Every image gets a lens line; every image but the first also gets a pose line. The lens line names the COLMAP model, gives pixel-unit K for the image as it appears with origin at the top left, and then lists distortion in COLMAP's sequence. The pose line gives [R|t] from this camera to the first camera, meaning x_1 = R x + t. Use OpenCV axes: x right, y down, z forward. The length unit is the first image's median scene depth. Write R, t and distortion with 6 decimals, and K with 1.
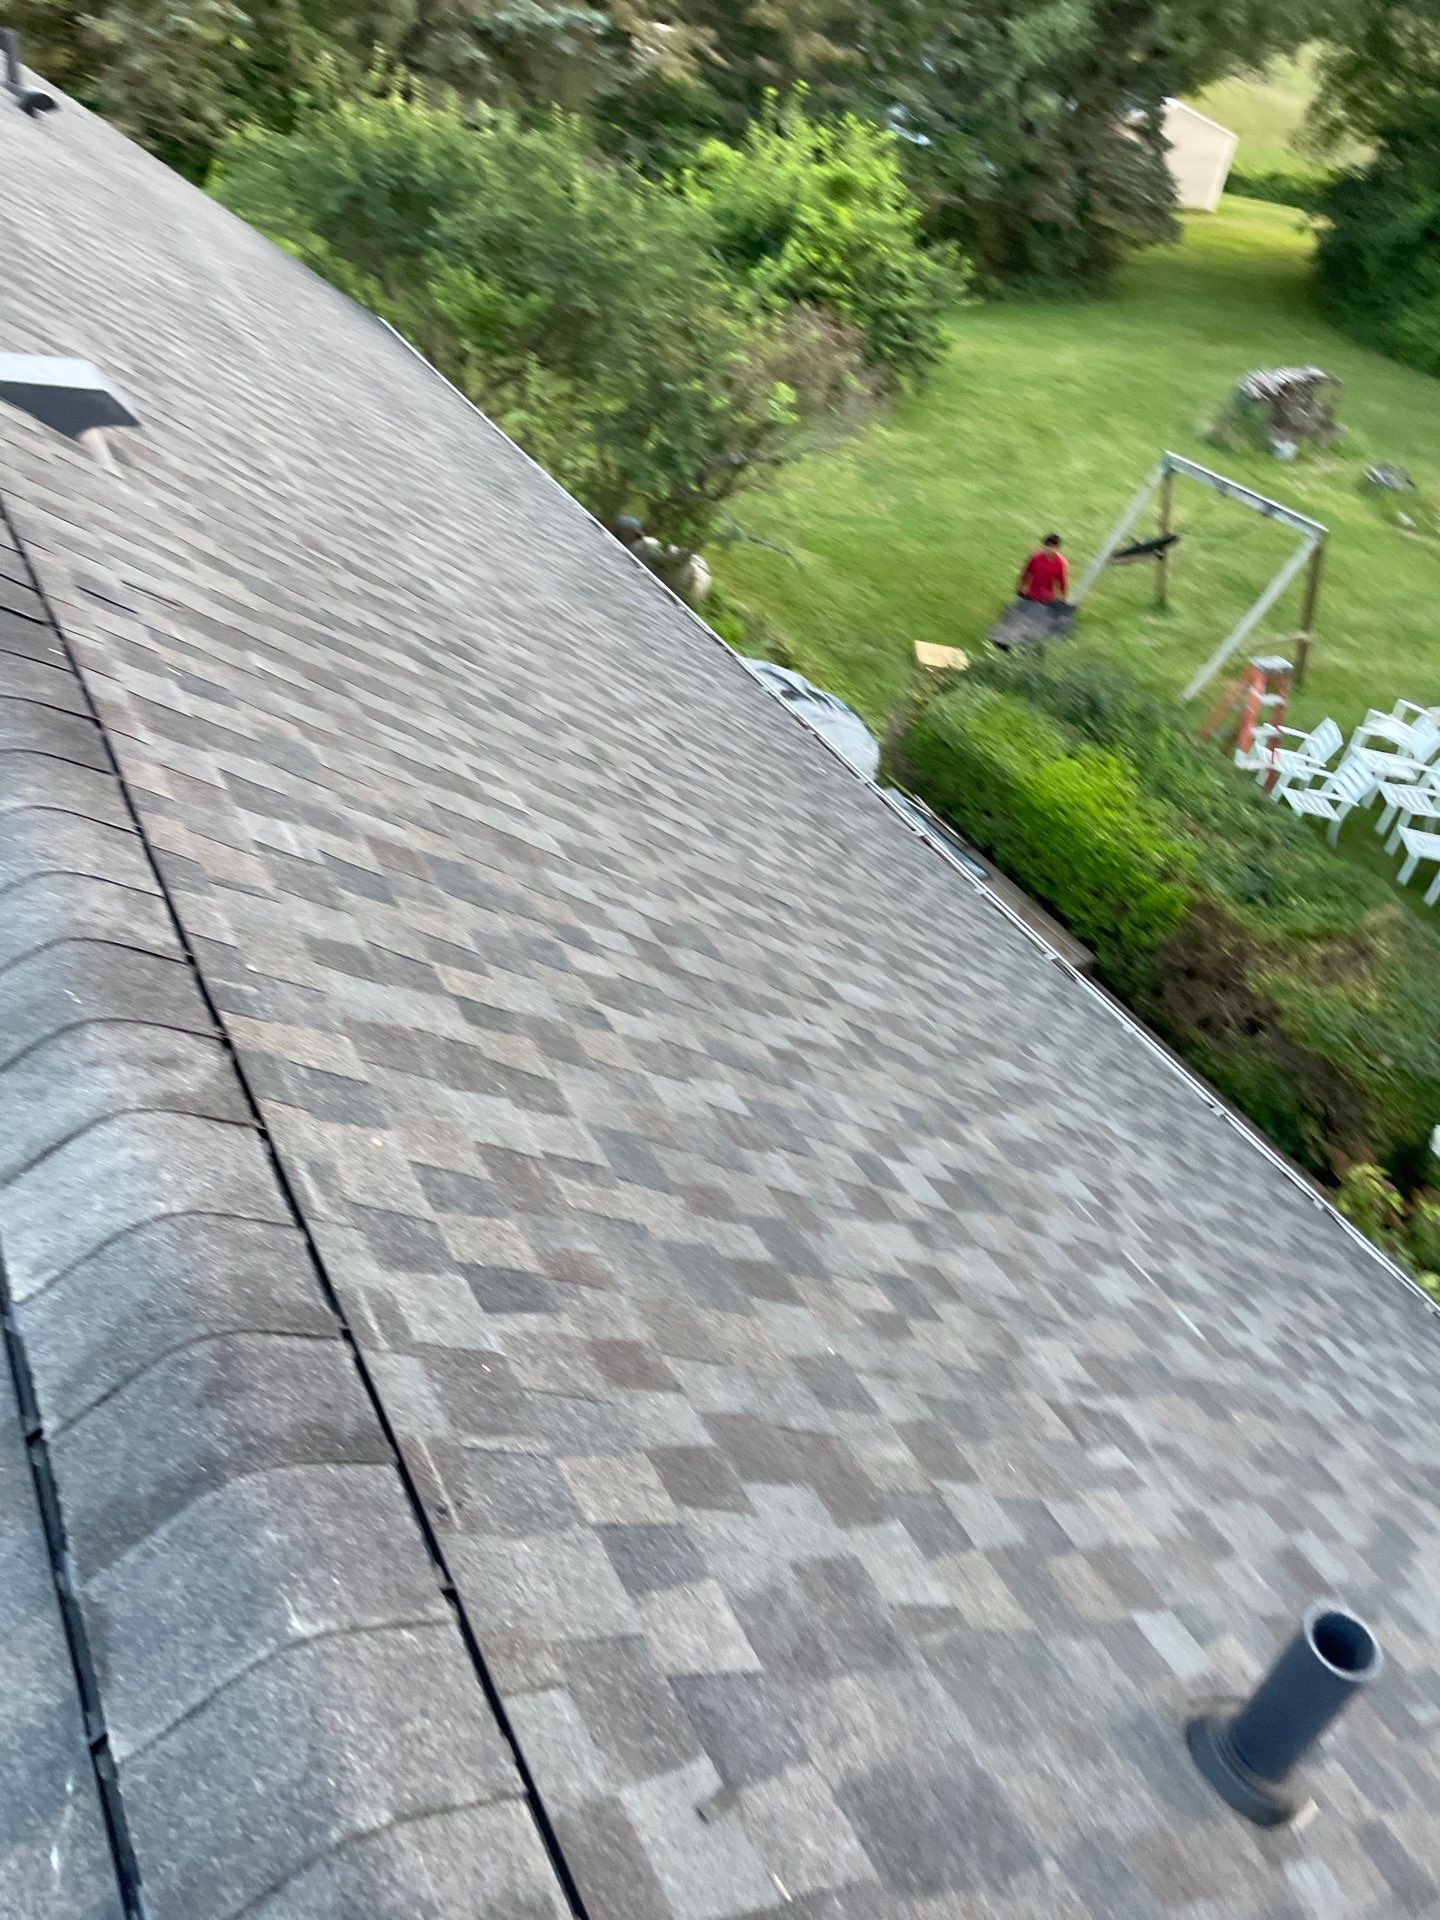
lens RADIAL K [[1396.3, 0, 720.0], [0, 1396.3, 960.0], [0, 0, 1]] dist [0.083047, -0.111172]
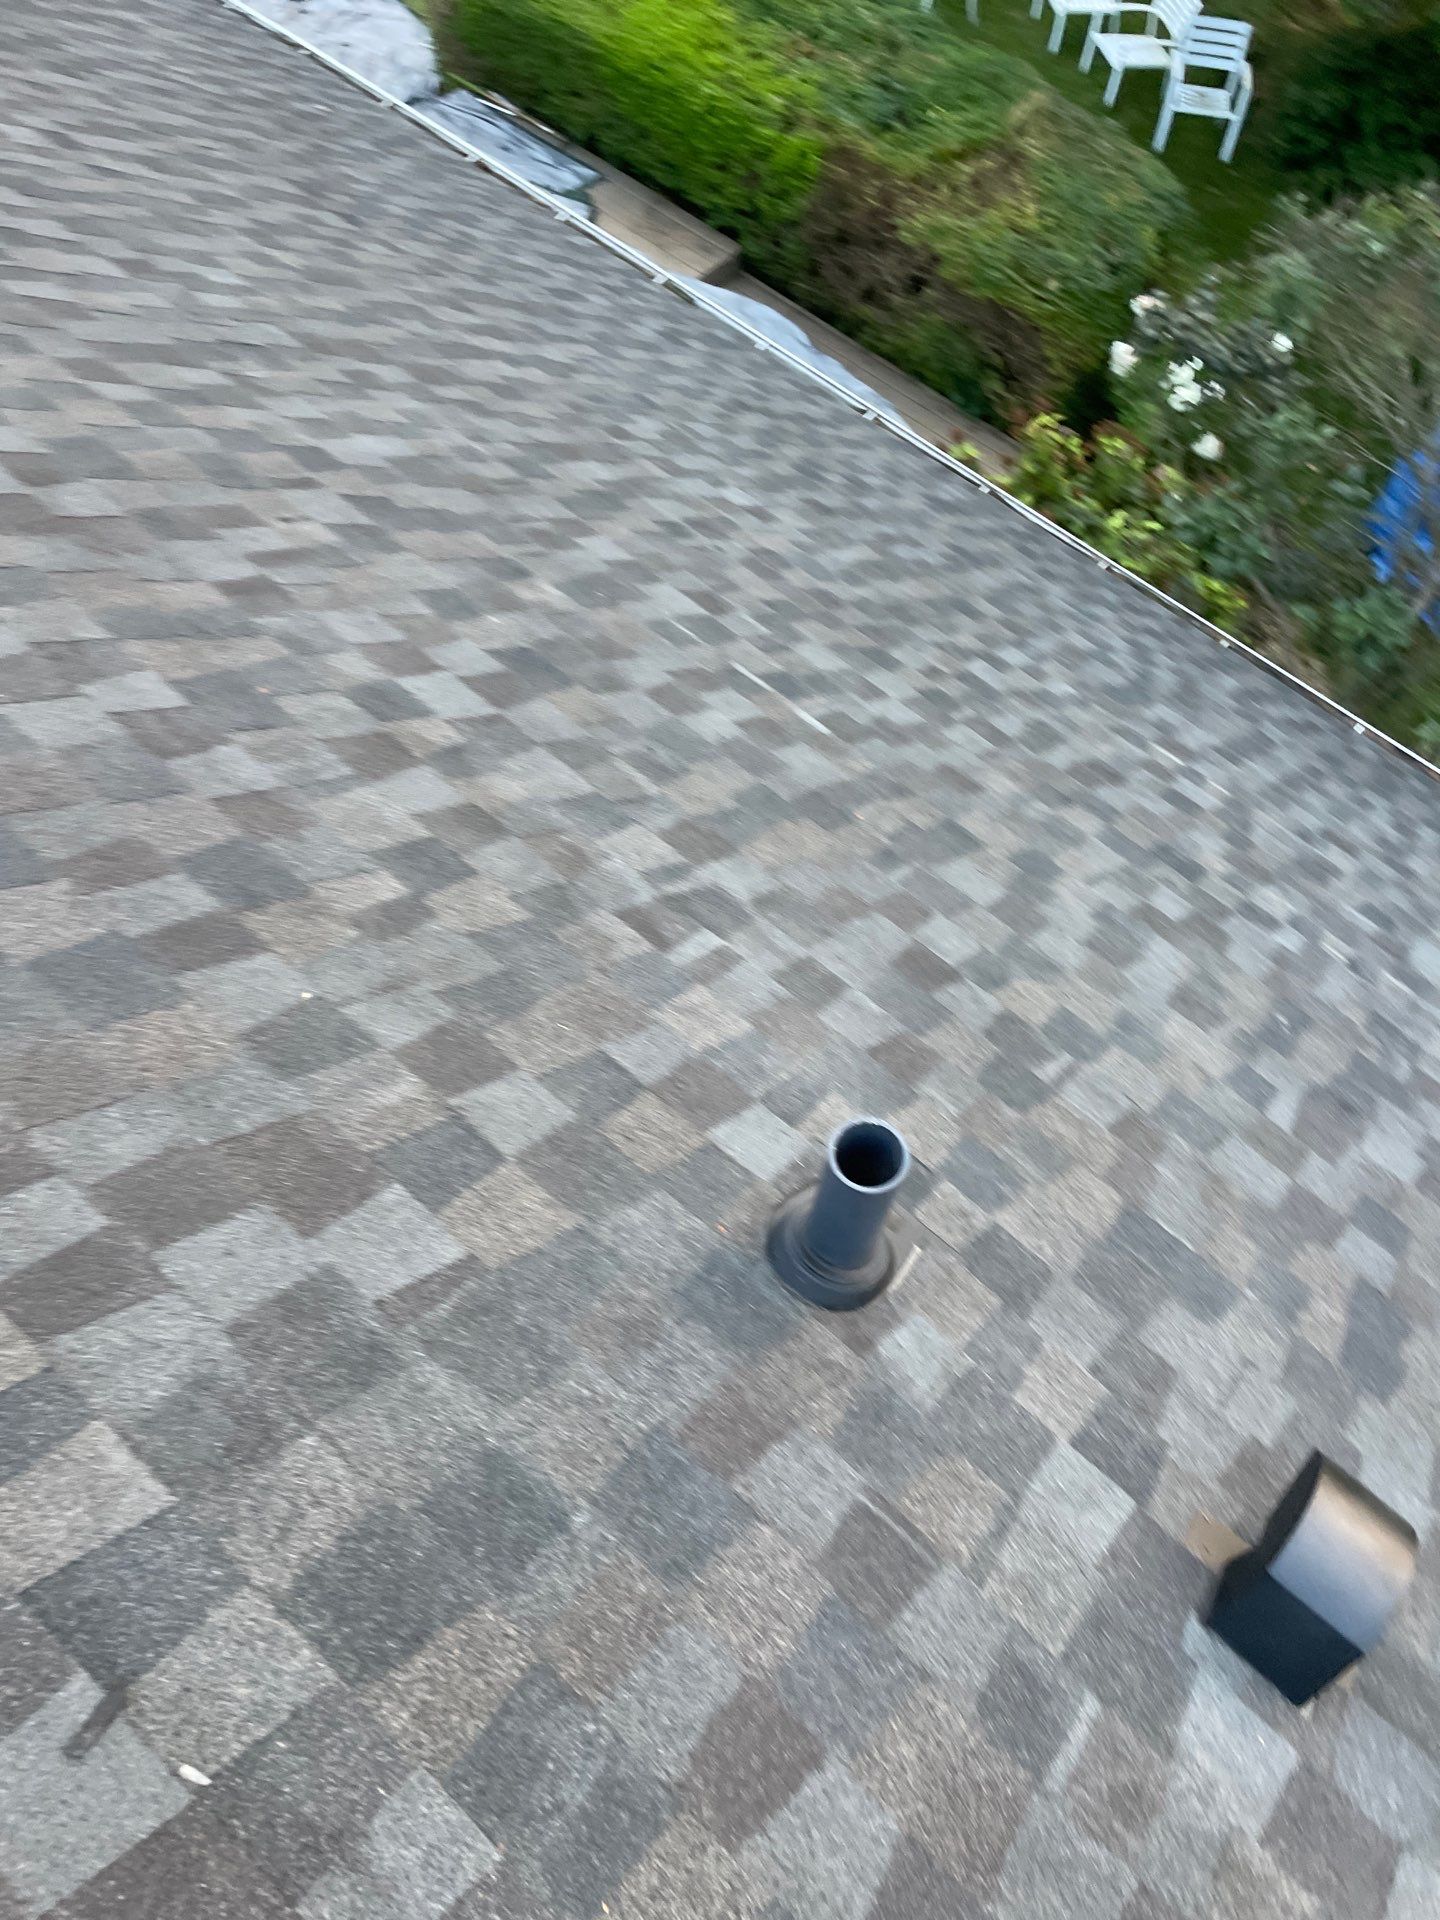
lens RADIAL K [[1396.3, 0, 720.0], [0, 1396.3, 960.0], [0, 0, 1]] dist [0.083047, -0.111172]
pose [[0.943318, -0.322867, 0.076863, 0.142697], [0.259413, 0.861729, 0.436036, -0.024943], [-0.207017, -0.391382, 0.896641, 0.110437]]
